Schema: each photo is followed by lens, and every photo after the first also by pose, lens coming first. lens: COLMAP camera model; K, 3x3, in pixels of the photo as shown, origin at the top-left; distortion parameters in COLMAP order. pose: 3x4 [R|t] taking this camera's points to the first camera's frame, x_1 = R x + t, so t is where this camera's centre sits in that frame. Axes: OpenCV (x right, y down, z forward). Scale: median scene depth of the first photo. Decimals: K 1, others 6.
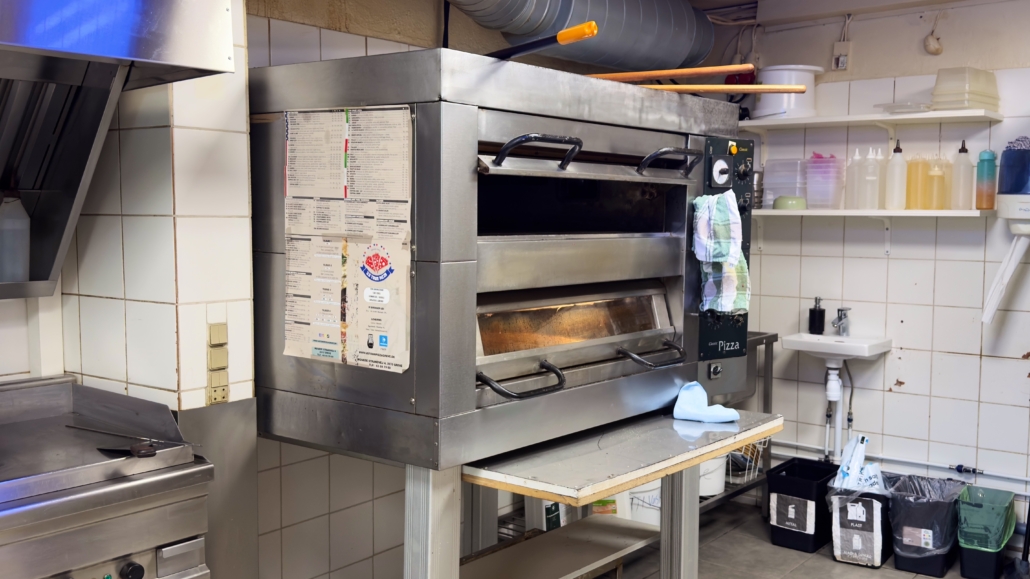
lens RADIAL K [[1037.3, 0, 524.5], [0, 1037.3, 297.6], [0, 0, 1]] dist [0.067471, 0.000000]
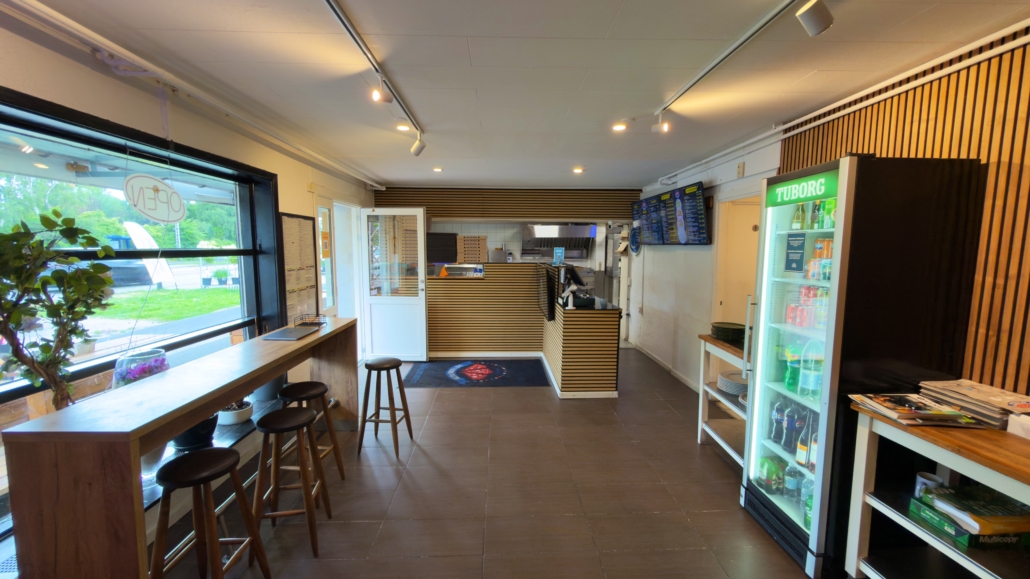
lens RADIAL K [[411.9, 0, 511.8], [0, 411.9, 288.2], [0, 0, 1]] dist [0.004059, 0.000133]
pose [[0.632942, 0.075937, -0.770466, 2.062552], [-0.064994, 0.996877, 0.044860, 0.144791], [0.771467, 0.021682, 0.635900, -1.960188]]
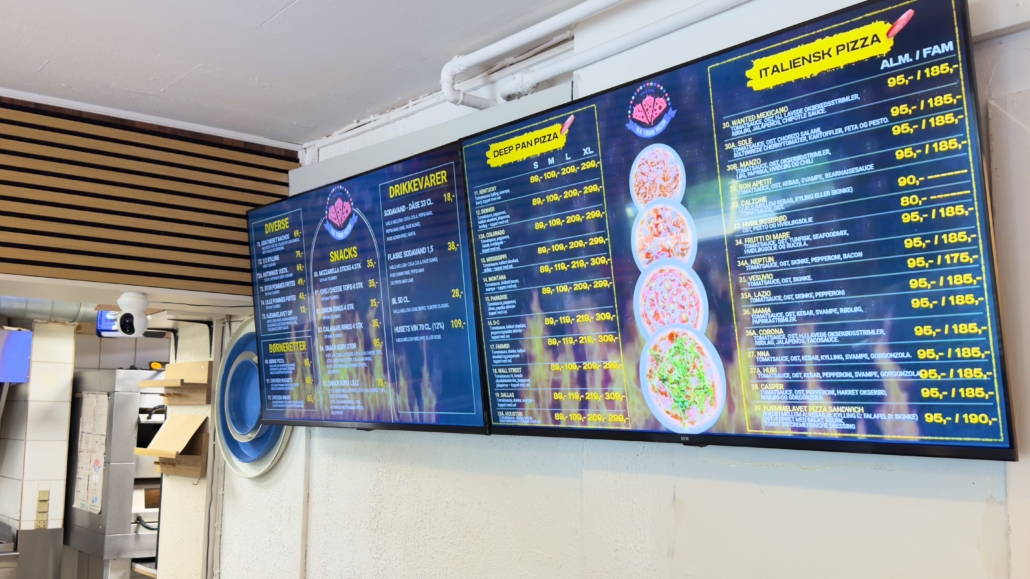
lens RADIAL K [[1037.3, 0, 510.3], [0, 1037.3, 293.2], [0, 0, 1]] dist [0.067471, 0.000000]
pose [[0.969970, -0.021396, -0.242280, 1.162949], [-0.027265, 0.980280, -0.195724, 0.024786], [0.241690, 0.196452, 0.950259, -0.909172]]
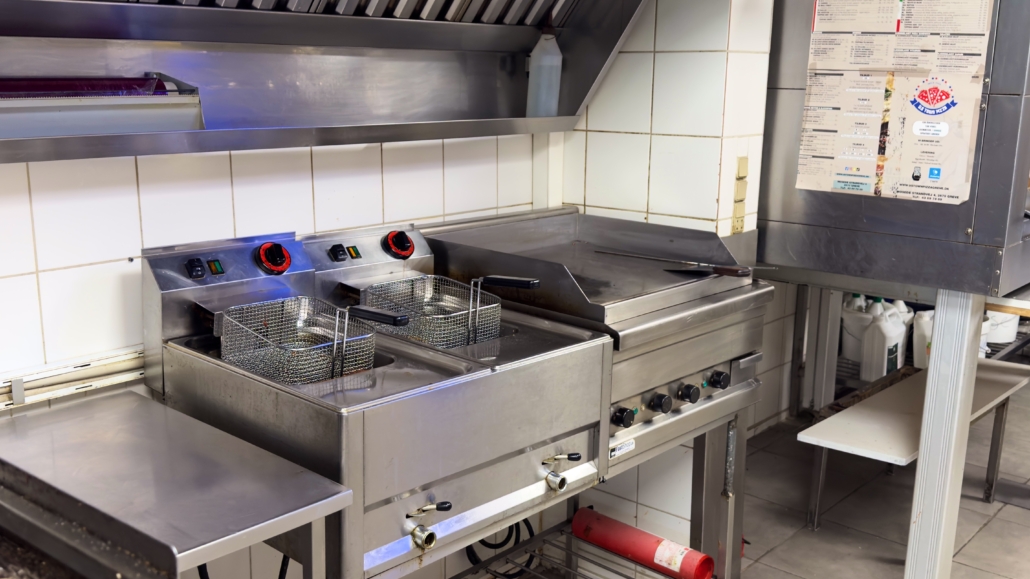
lens RADIAL K [[1037.3, 0, 505.2], [0, 1037.3, 299.2], [0, 0, 1]] dist [0.067471, 0.000000]
pose [[0.998141, 0.018984, -0.057920, -0.461553], [-0.011099, 0.990982, 0.133532, 0.028539], [0.059932, -0.132641, 0.989351, -0.072133]]
